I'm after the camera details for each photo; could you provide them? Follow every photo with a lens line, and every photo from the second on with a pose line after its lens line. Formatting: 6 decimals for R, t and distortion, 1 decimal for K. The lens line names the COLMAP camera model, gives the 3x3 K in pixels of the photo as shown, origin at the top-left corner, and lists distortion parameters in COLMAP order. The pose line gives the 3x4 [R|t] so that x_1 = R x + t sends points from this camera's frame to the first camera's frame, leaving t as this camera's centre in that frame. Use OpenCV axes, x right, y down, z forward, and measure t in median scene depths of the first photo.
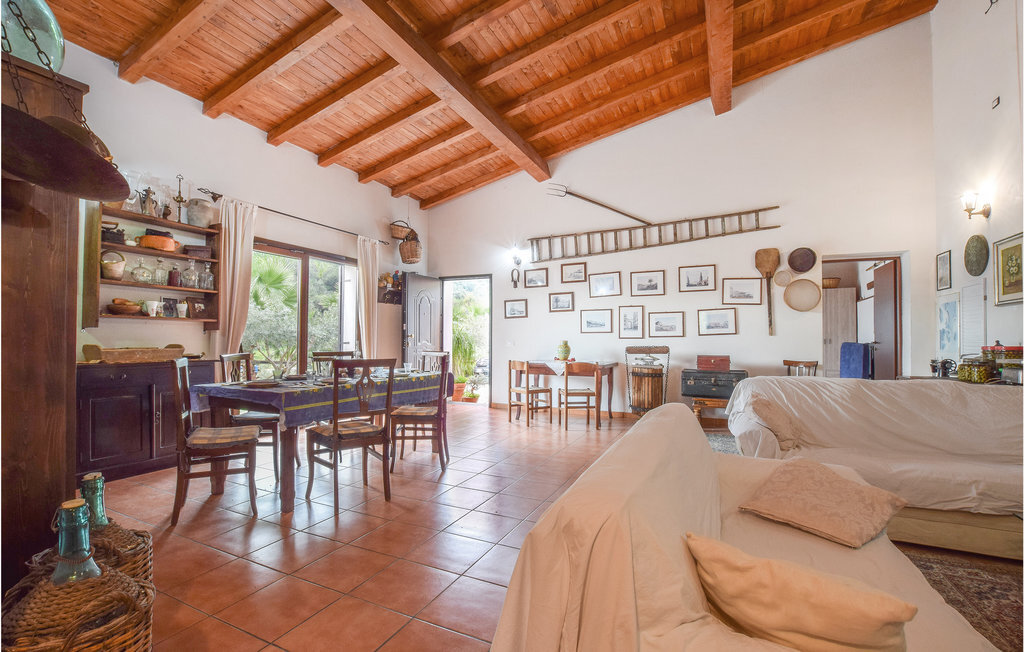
lens RADIAL K [[445.2, 0, 512.8], [0, 445.2, 333.9], [0, 0, 1]] dist [-0.034410, -0.000229]
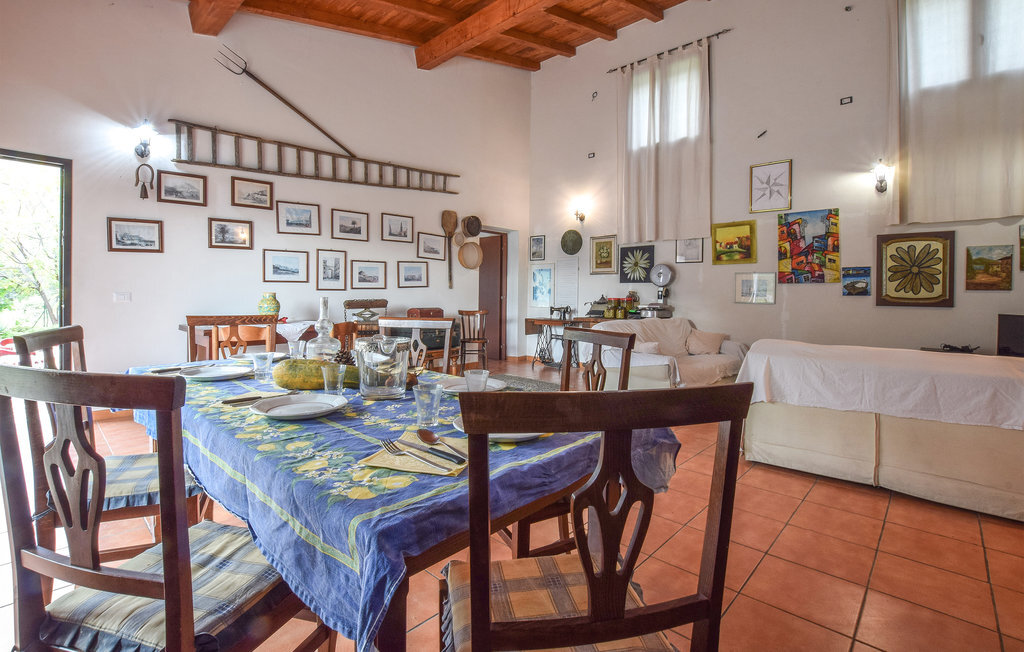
lens RADIAL K [[471.1, 0, 506.0], [0, 471.1, 296.9], [0, 0, 1]] dist [-0.029459, -0.000531]
pose [[0.321588, -0.009283, 0.946834, -0.470481], [-0.024831, 0.999525, 0.018233, -0.001083], [-0.946554, -0.029375, 0.321205, 0.442583]]
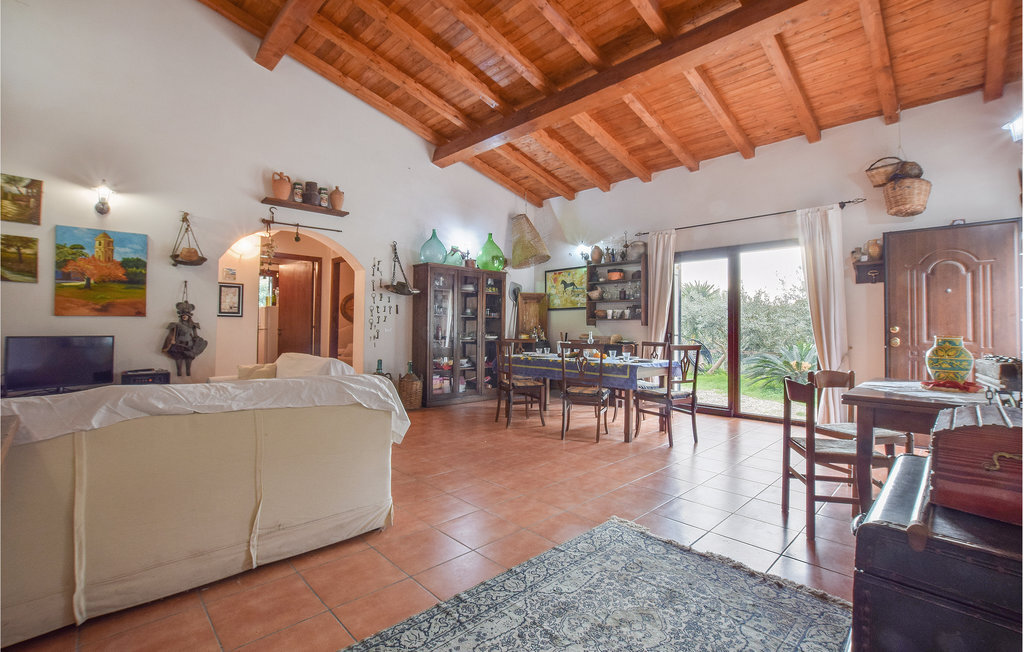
lens RADIAL K [[445.2, 0, 453.7], [0, 445.2, 318.6], [0, 0, 1]] dist [-0.034410, -0.000229]
pose [[-0.417623, -0.026665, -0.908229, 0.610566], [-0.002479, 0.999599, -0.028207, 0.006944], [0.908617, -0.009529, -0.417522, 0.686772]]
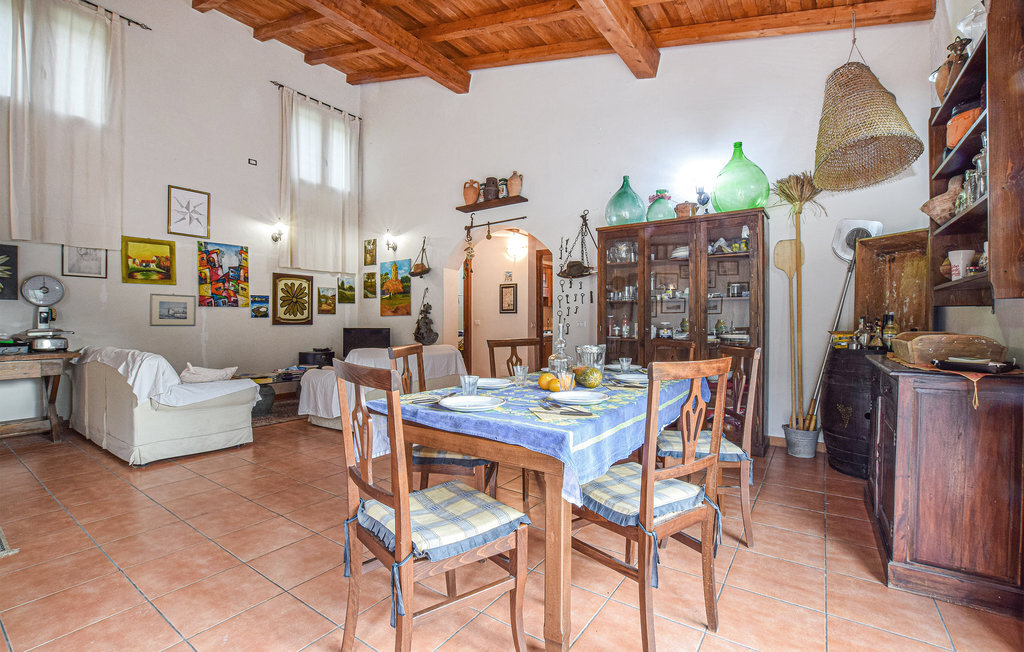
lens RADIAL K [[445.2, 0, 505.1], [0, 445.2, 327.2], [0, 0, 1]] dist [-0.034410, -0.000229]
pose [[-0.986328, -0.007781, 0.164610, -0.246877], [-0.008266, 0.999963, -0.002260, 0.013647], [-0.164587, -0.003590, -0.986356, 0.943439]]
